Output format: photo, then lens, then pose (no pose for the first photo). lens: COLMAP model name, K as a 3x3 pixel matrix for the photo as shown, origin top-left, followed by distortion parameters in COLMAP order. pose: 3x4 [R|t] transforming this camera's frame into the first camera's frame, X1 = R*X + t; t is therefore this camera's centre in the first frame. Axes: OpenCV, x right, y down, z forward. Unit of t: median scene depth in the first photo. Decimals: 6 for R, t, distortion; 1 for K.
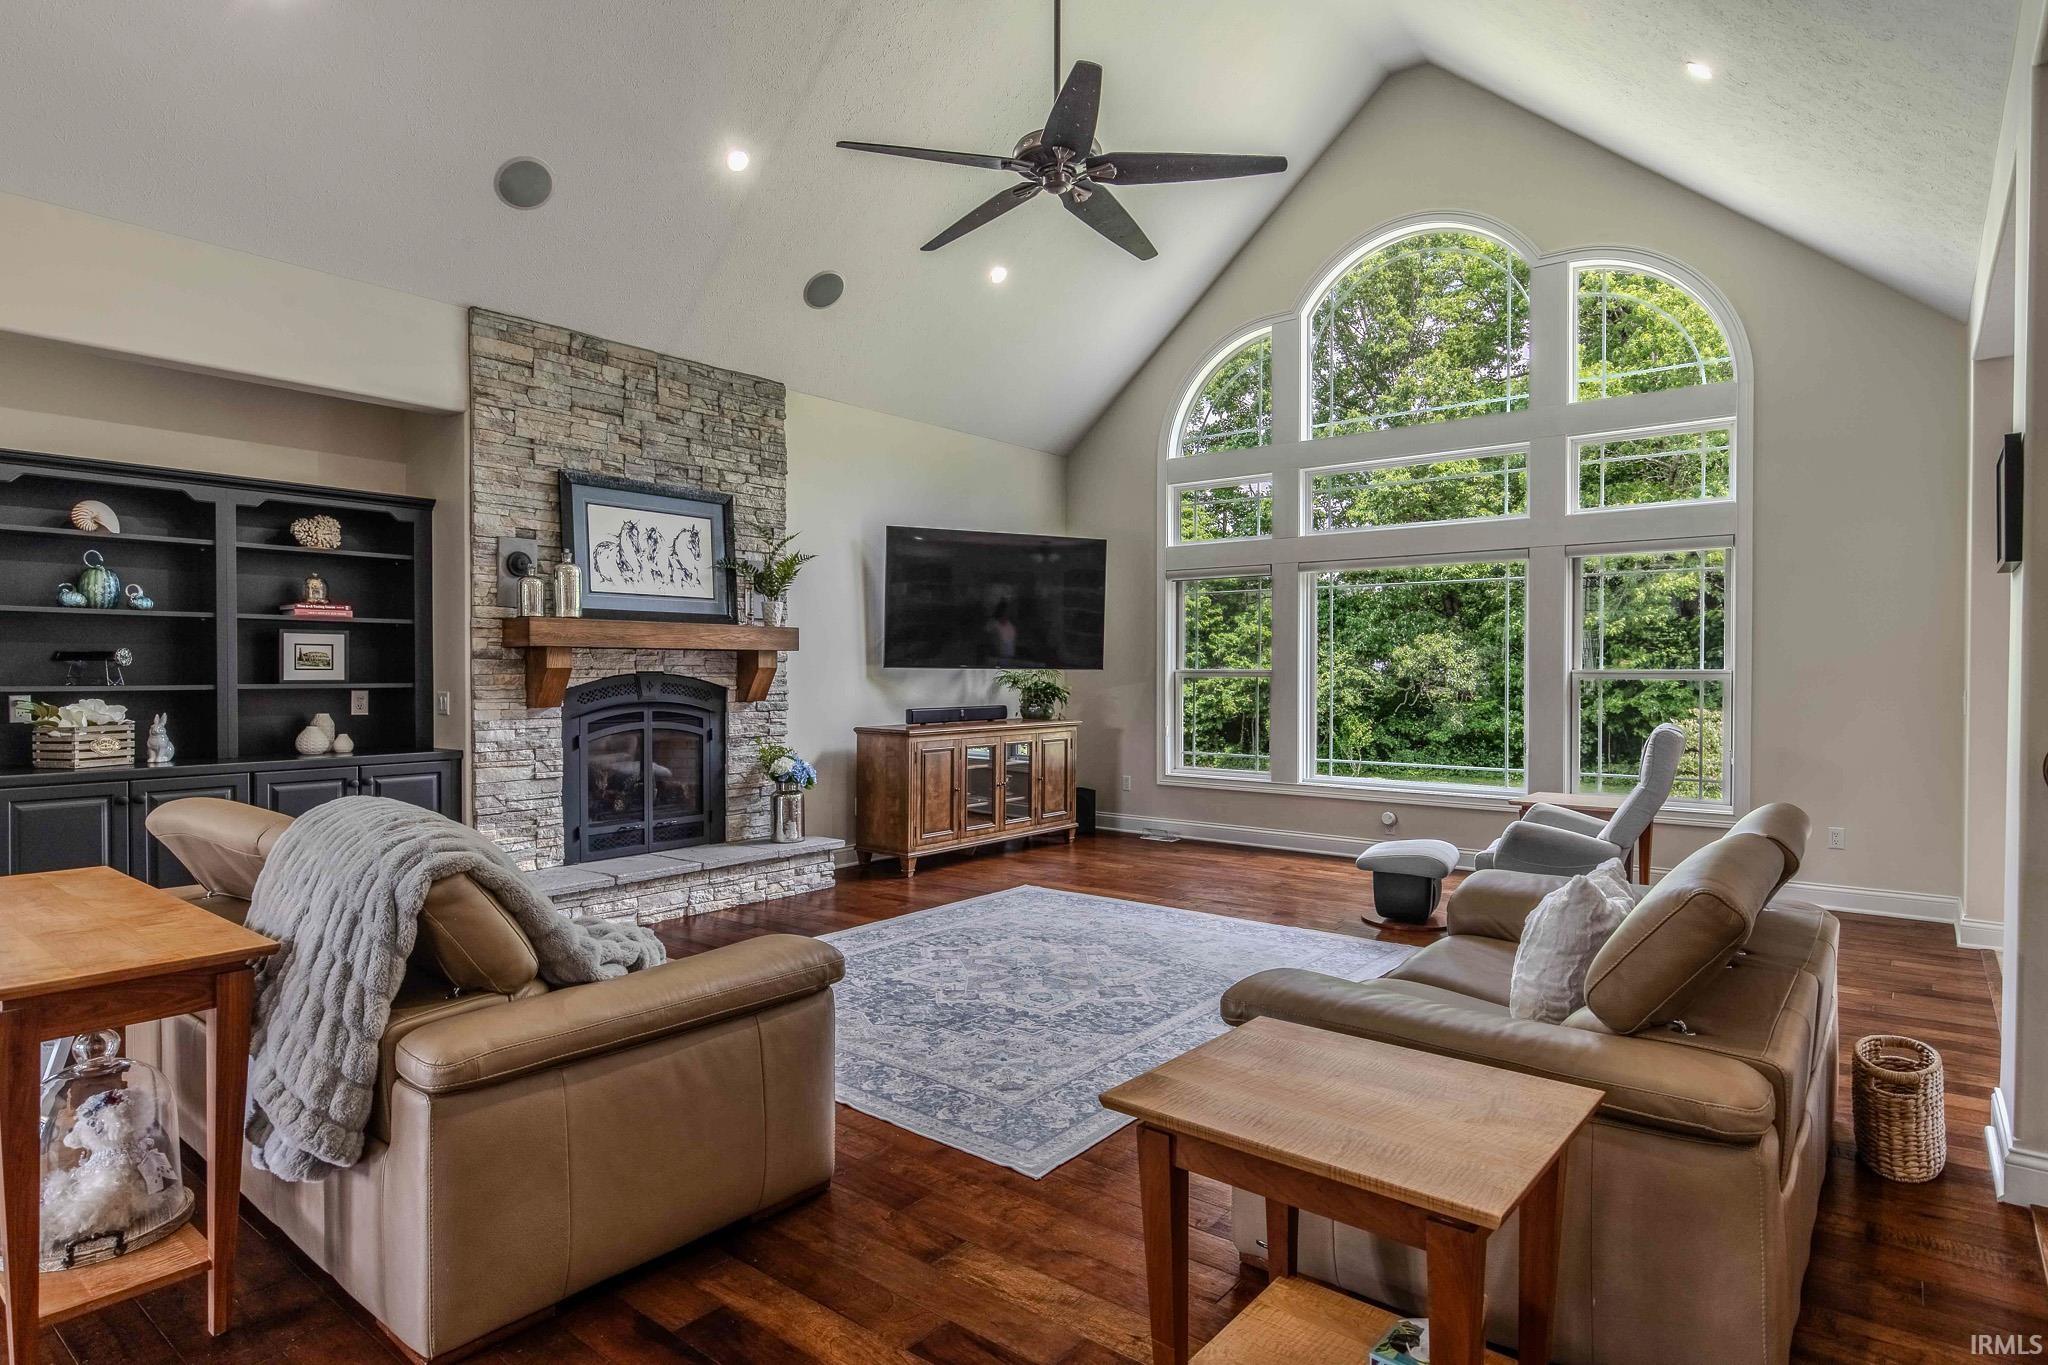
lens RADIAL K [[1093.7, 0, 1014.2], [0, 1093.7, 680.7], [0, 0, 1]] dist [-0.000803, 0.000885]
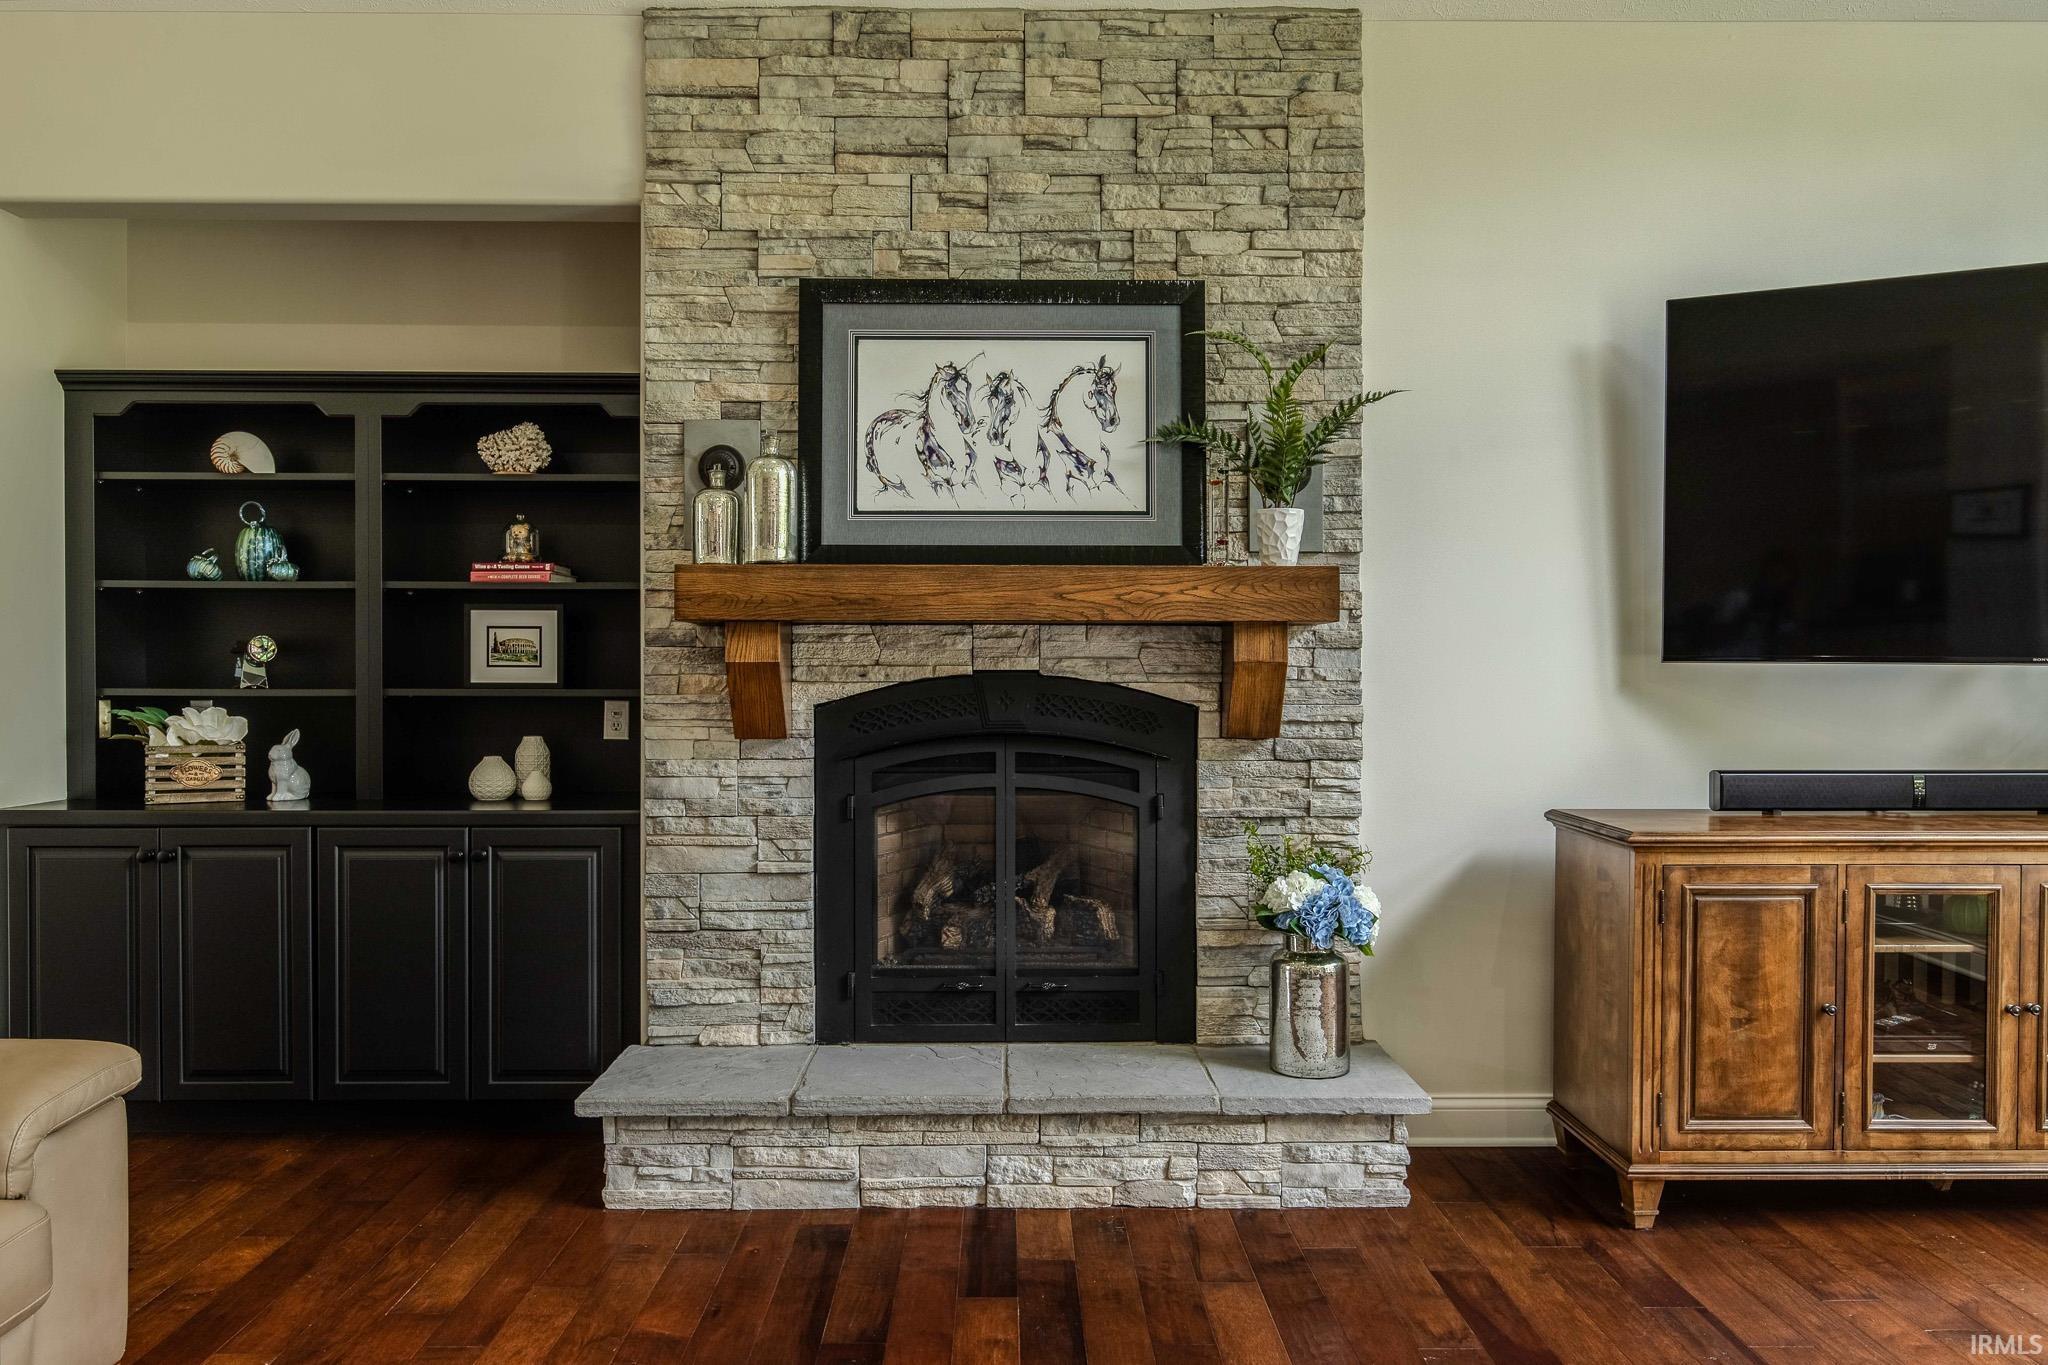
lens RADIAL K [[1420.2, 0, 1021.4], [0, 1420.2, 683.5], [0, 0, 1]] dist [0.004392, -0.006868]
pose [[0.638268, 0.005156, -0.769797, 0.166772], [-0.008312, 0.999965, -0.000195, -0.002571], [0.769770, 0.006523, 0.638288, 0.640434]]
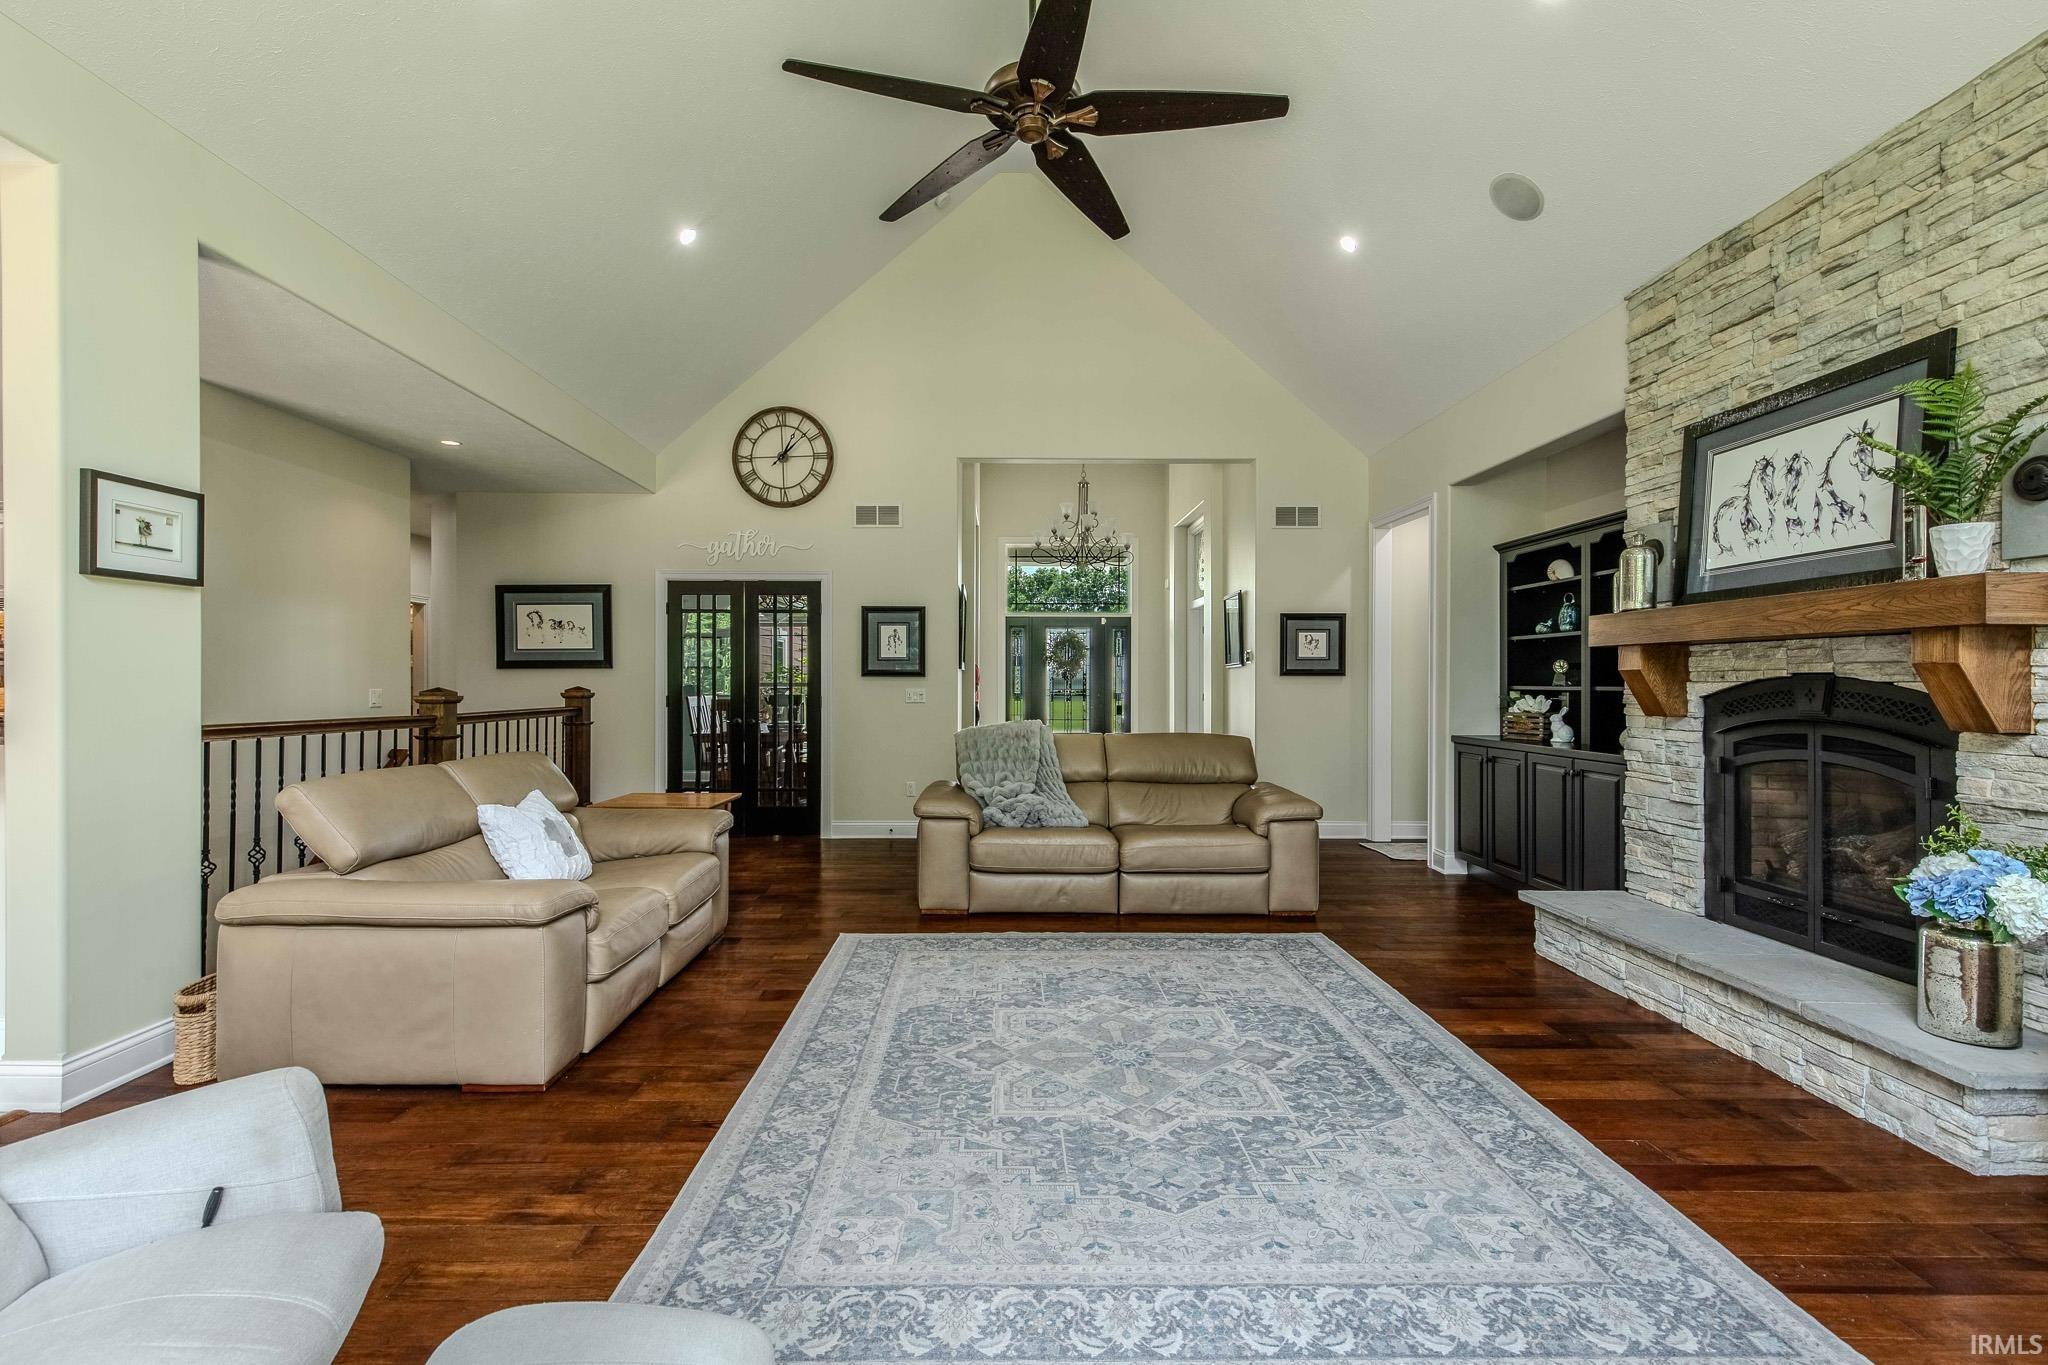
lens RADIAL K [[927.2, 0, 1012.0], [0, 927.2, 680.4], [0, 0, 1]] dist [0.003270, -0.000406]
pose [[-0.770617, -0.004448, -0.637283, 0.407425], [-0.009698, 0.999942, 0.004748, -0.002071], [0.637225, 0.009840, -0.770615, 1.193727]]
